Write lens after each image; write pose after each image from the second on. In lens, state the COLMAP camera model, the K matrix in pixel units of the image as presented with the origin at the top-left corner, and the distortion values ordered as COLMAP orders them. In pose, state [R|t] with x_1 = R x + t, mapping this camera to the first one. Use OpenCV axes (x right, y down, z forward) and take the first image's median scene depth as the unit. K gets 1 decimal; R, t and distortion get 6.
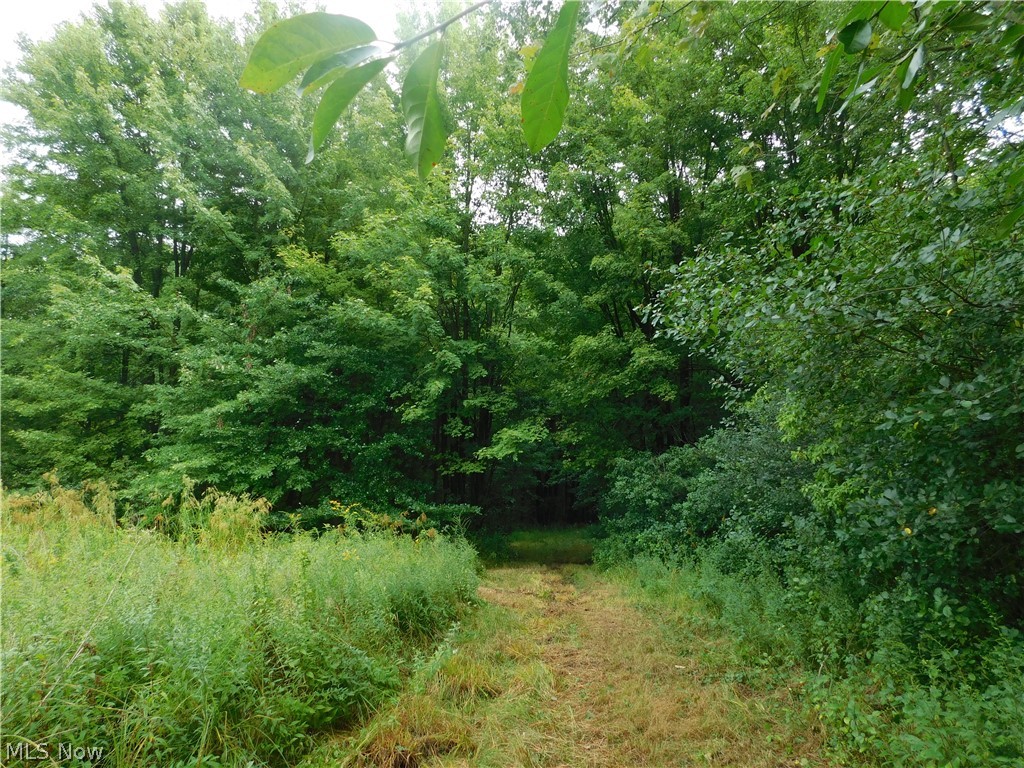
lens RADIAL K [[716.1, 0, 512.0], [0, 716.1, 384.0], [0, 0, 1]] dist [-0.076231, 0.109614]
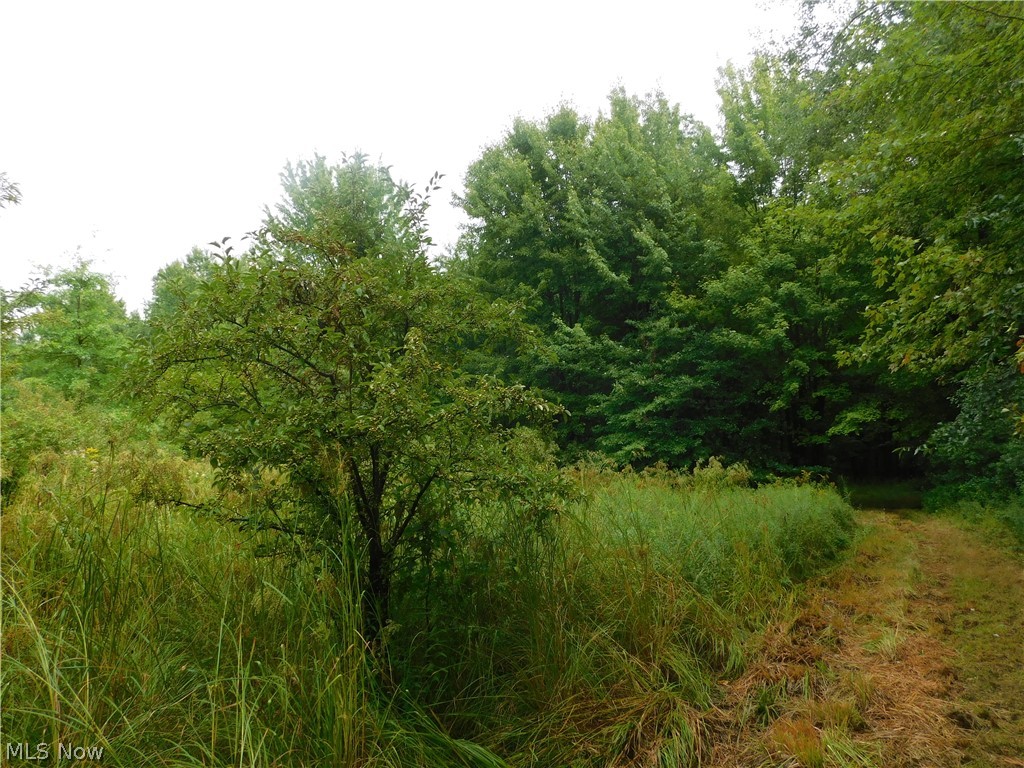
lens RADIAL K [[716.1, 0, 512.0], [0, 716.1, 384.0], [0, 0, 1]] dist [-0.076231, 0.109614]
pose [[0.922753, -0.065149, -0.379846, -0.083772], [0.086037, 0.995557, 0.038255, -0.103131], [0.375666, -0.067981, 0.924258, -0.534096]]
